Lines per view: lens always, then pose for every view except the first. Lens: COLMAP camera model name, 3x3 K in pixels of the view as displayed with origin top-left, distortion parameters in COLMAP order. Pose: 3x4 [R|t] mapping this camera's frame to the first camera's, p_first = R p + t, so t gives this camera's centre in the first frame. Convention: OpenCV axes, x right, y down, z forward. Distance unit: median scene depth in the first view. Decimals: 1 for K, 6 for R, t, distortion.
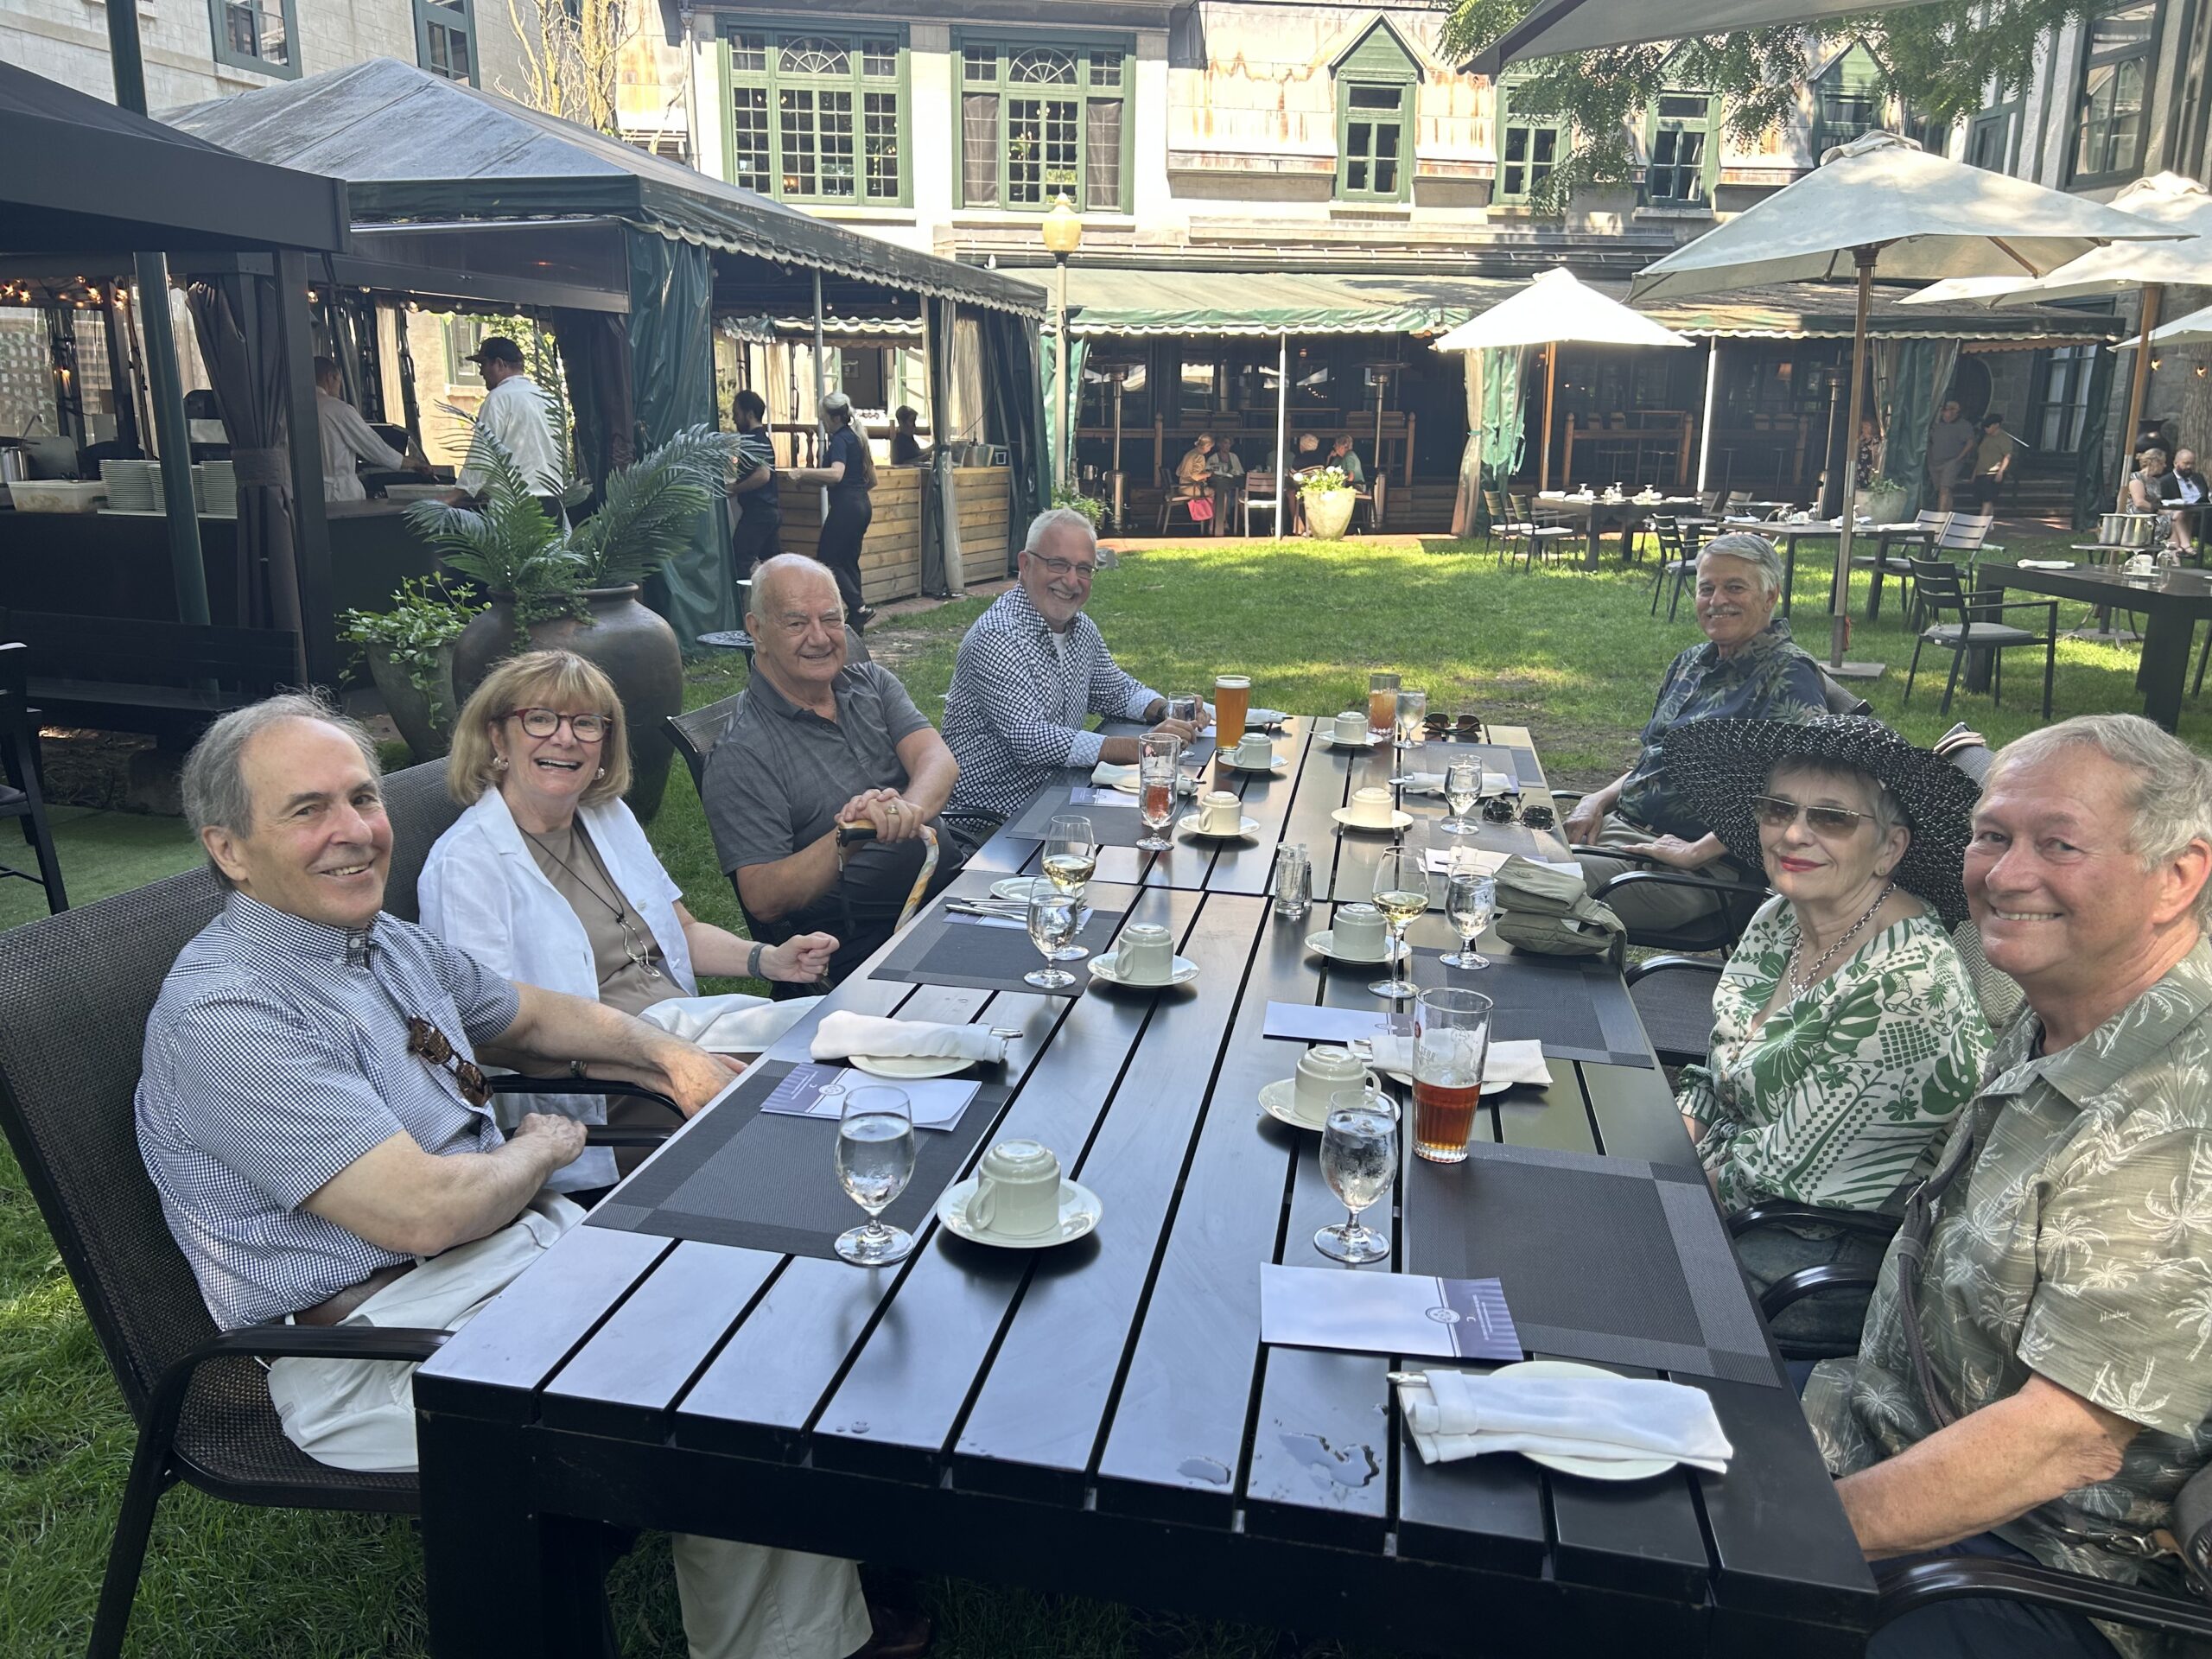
lens RADIAL K [[1658.0, 0, 1108.0], [0, 1658.0, 825.3], [0, 0, 1]] dist [0.049079, -0.031325]
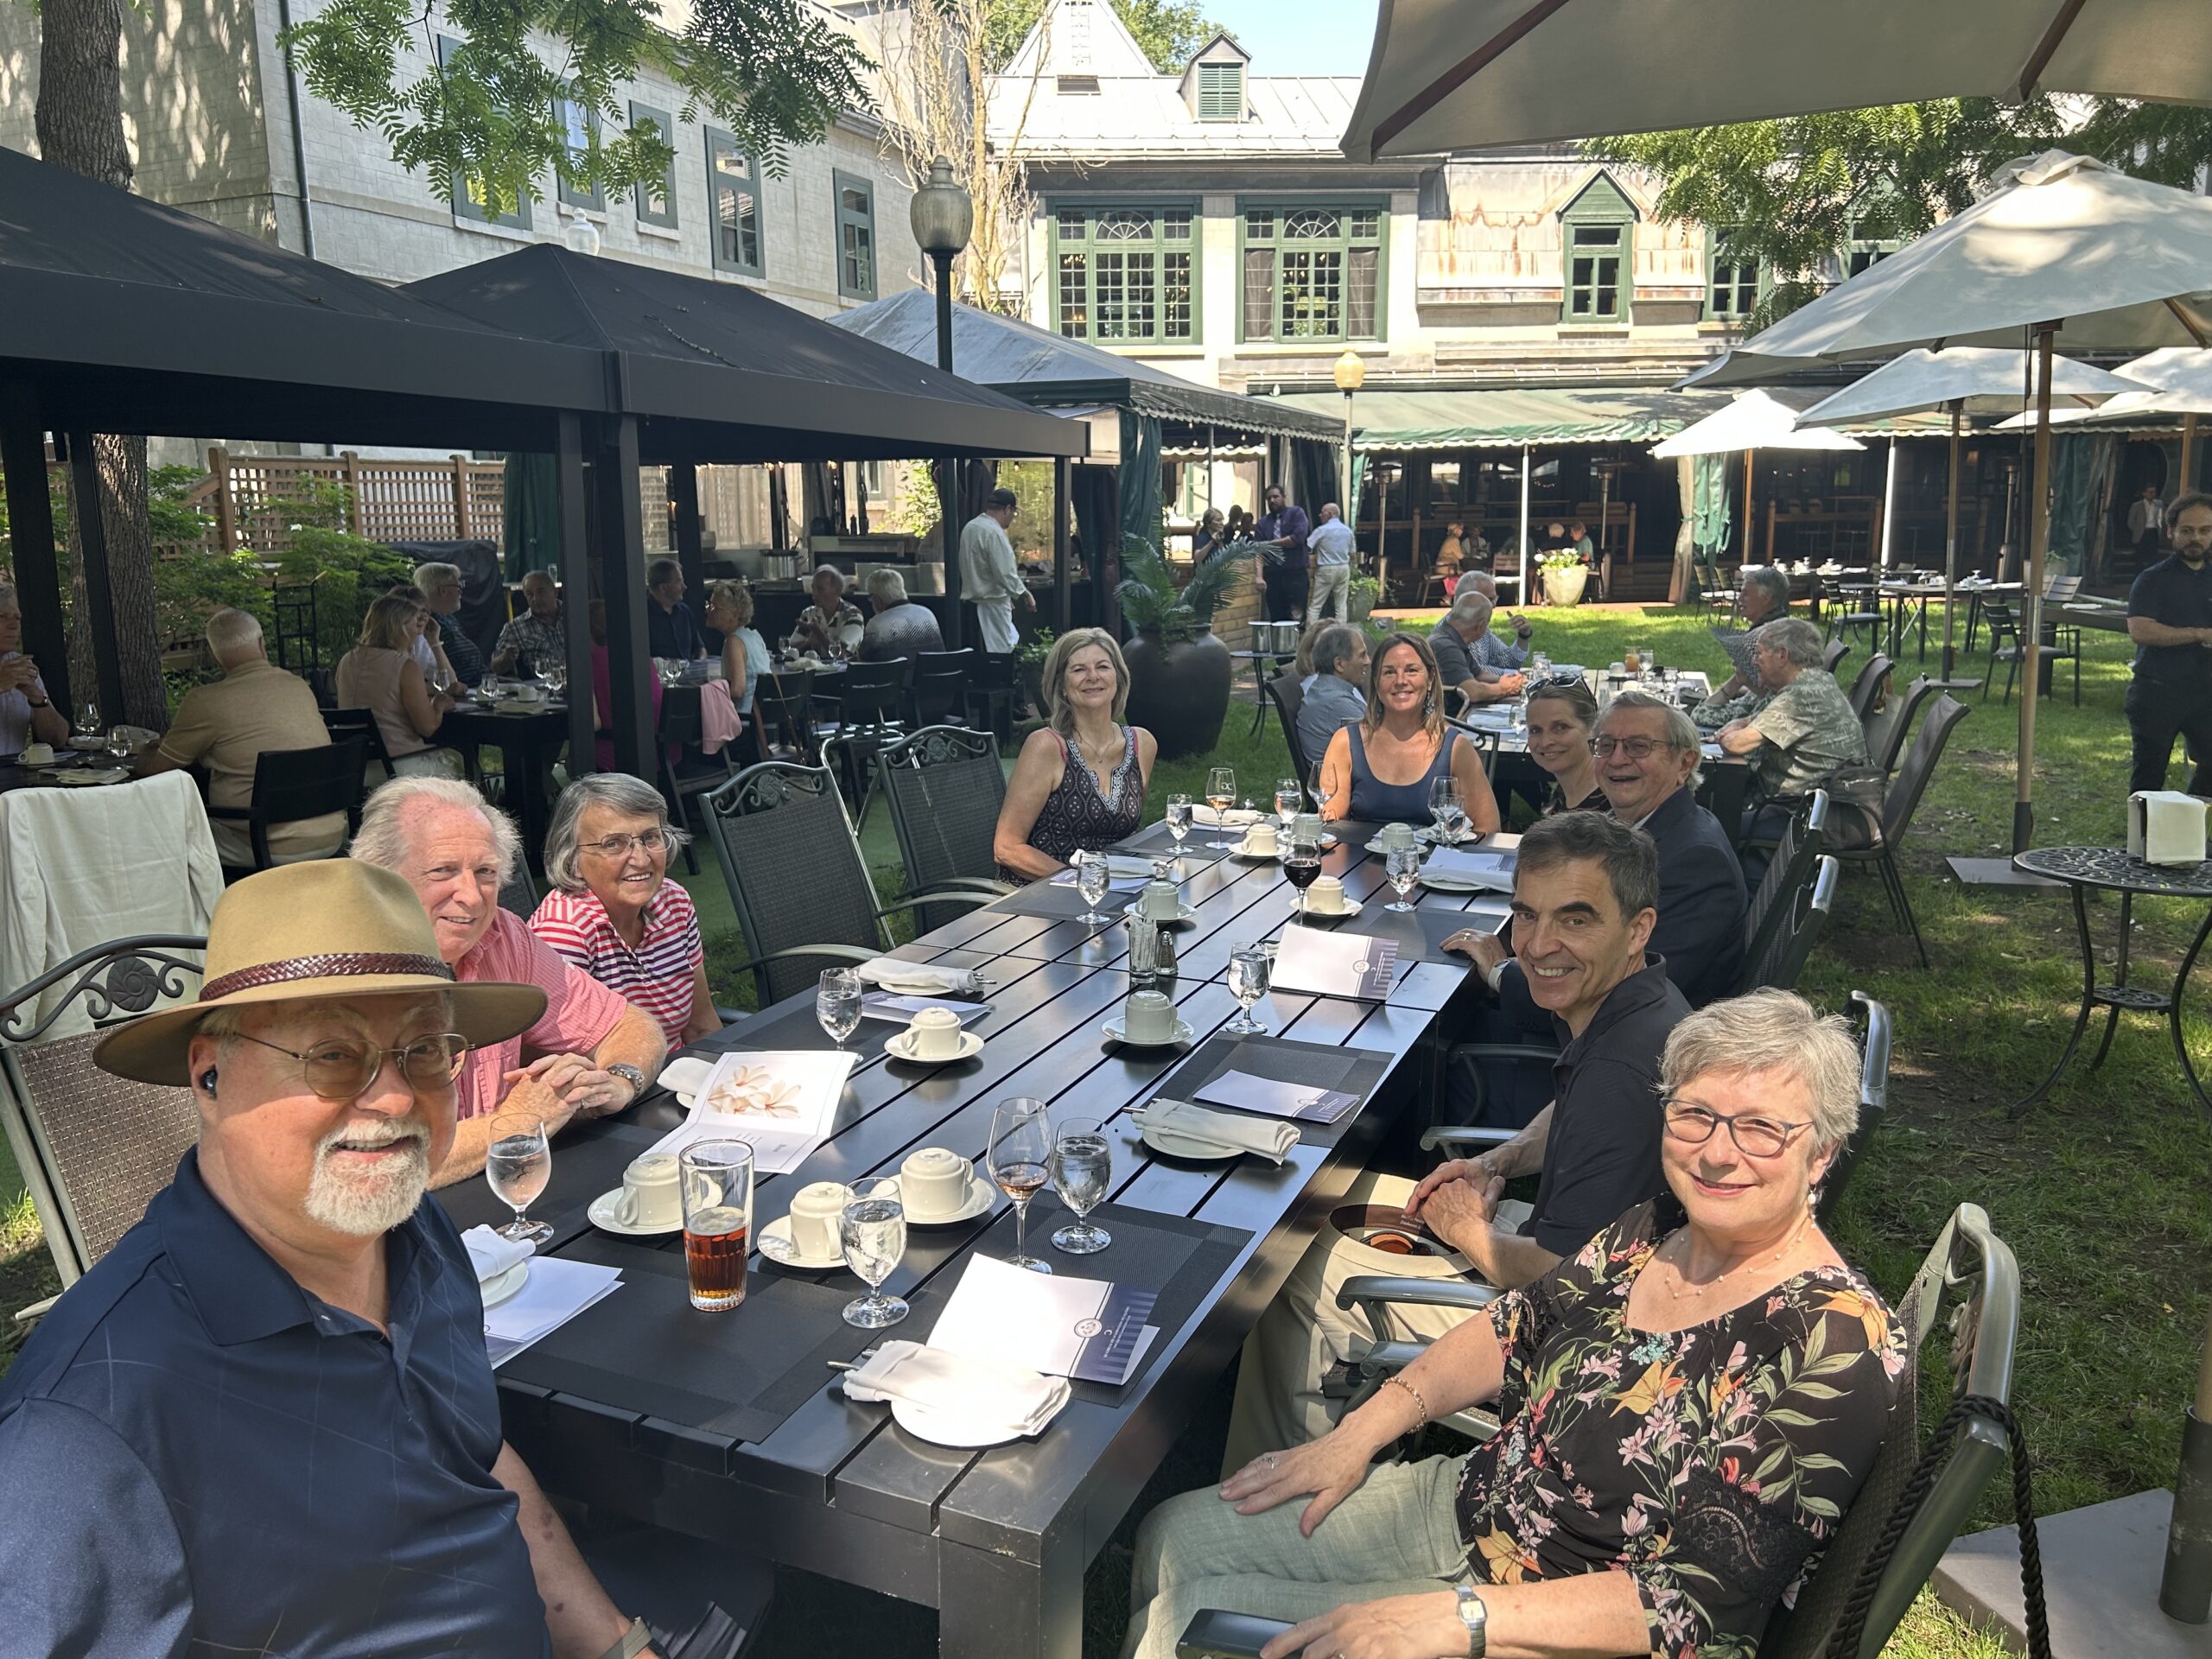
lens RADIAL K [[1658.0, 0, 1101.7], [0, 1658.0, 827.2], [0, 0, 1]] dist [0.049079, -0.031325]
pose [[0.992126, 0.001702, -0.125231, -0.038359], [-0.007853, 0.998786, -0.048638, 0.039230], [0.124996, 0.049239, 0.990935, -0.189359]]
